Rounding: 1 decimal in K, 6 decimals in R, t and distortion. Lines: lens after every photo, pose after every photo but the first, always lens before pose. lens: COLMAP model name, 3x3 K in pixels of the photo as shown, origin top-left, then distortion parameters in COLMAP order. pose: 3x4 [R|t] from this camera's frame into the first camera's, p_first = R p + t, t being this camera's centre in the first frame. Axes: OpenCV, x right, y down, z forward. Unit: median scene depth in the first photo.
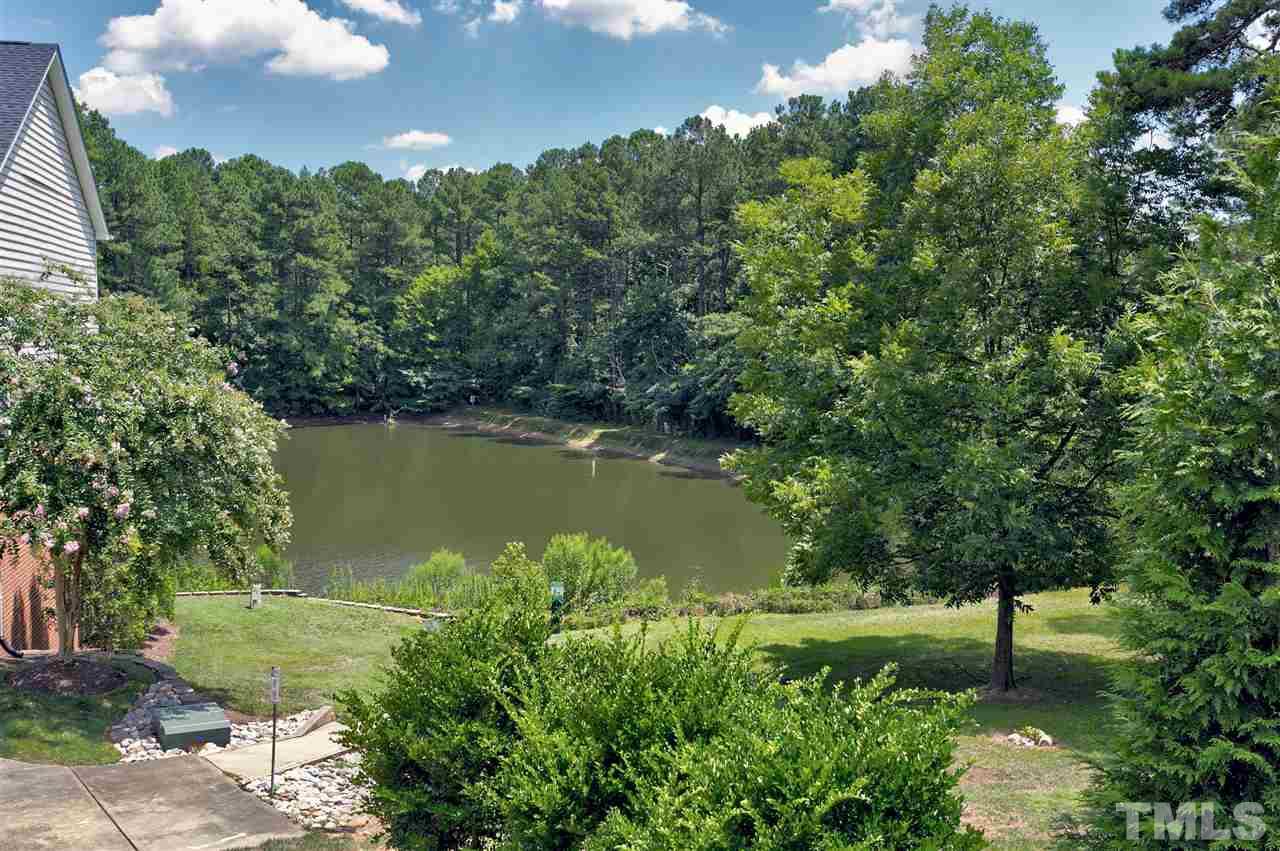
lens RADIAL K [[1412.6, 0, 639.3], [0, 1412.6, 477.6], [0, 0, 1]] dist [-0.006991, 0.019067]
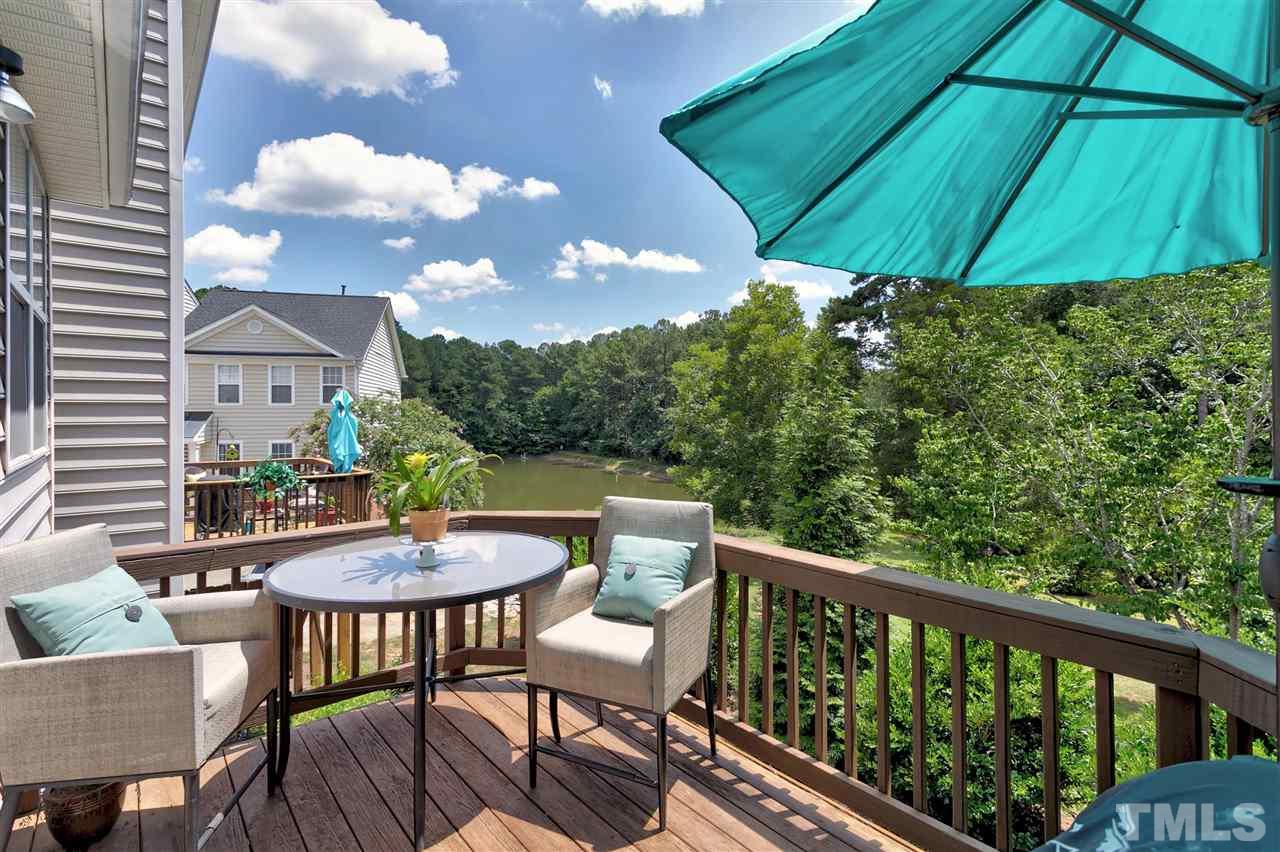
lens RADIAL K [[785.3, 0, 635.7], [0, 785.3, 419.3], [0, 0, 1]] dist [-0.002714, 0.001763]
pose [[0.999613, -0.004011, -0.027511, 0.030051], [0.001245, 0.995003, -0.099841, 0.022946], [0.027774, 0.099768, 0.994623, -0.207534]]
